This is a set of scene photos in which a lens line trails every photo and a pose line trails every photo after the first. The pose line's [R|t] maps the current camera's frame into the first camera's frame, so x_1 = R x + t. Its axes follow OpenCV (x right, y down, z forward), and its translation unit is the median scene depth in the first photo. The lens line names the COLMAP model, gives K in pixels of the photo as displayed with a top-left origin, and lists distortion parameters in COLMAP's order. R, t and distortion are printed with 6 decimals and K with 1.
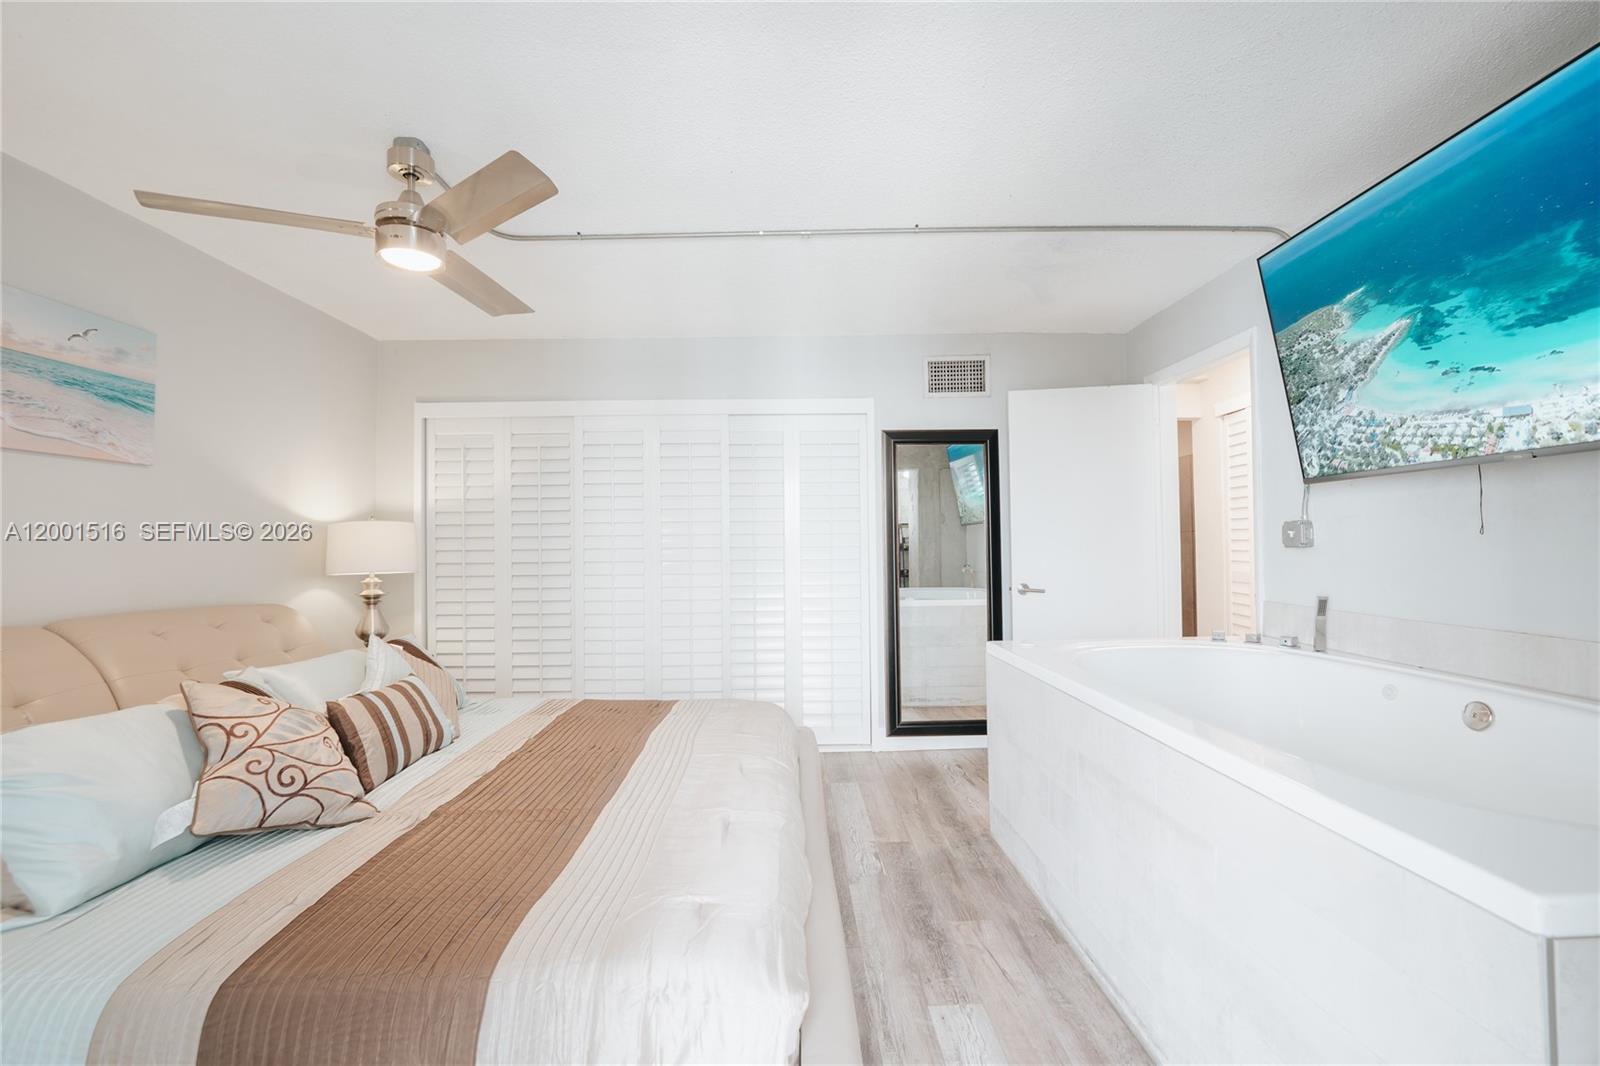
lens RADIAL K [[626.7, 0, 799.3], [0, 626.7, 532.0], [0, 0, 1]] dist [-0.020588, 0.000180]
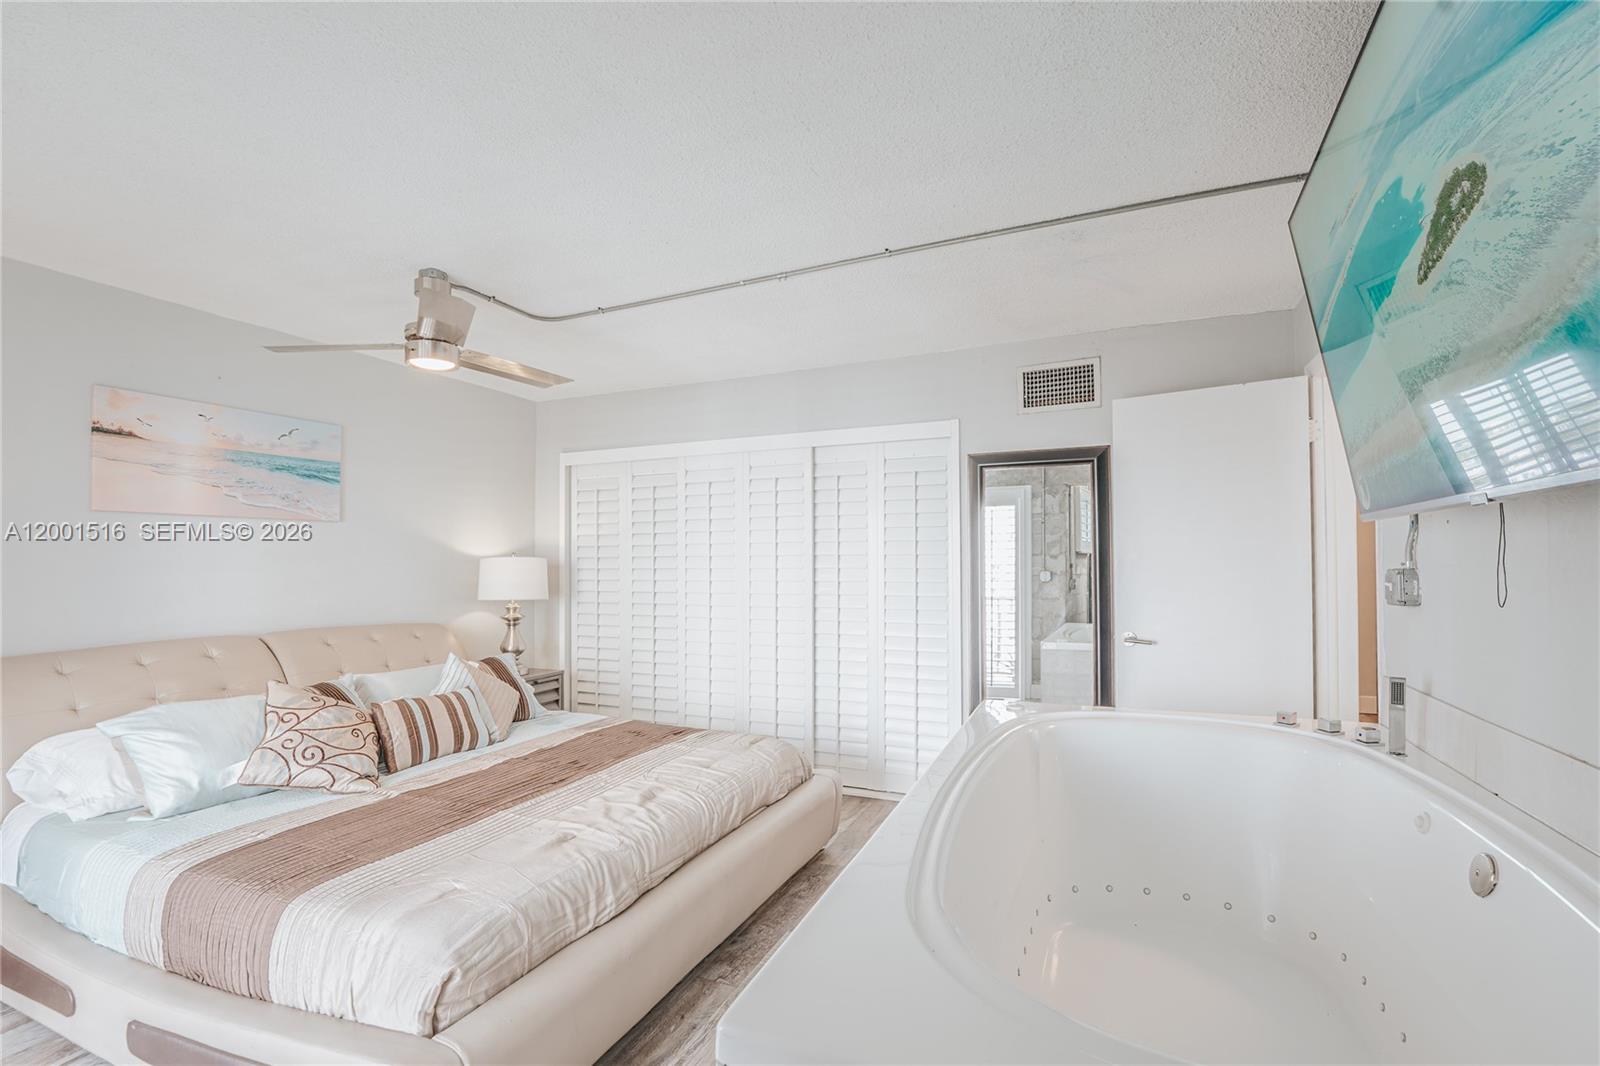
lens RADIAL K [[677.0, 0, 811.1], [0, 677.0, 556.6], [0, 0, 1]] dist [-0.028666, 0.003525]
pose [[0.921917, 0.002654, -0.387379, 0.540133], [0.001781, 0.999937, 0.011090, -0.047022], [0.387384, -0.010914, 0.921854, 0.023073]]
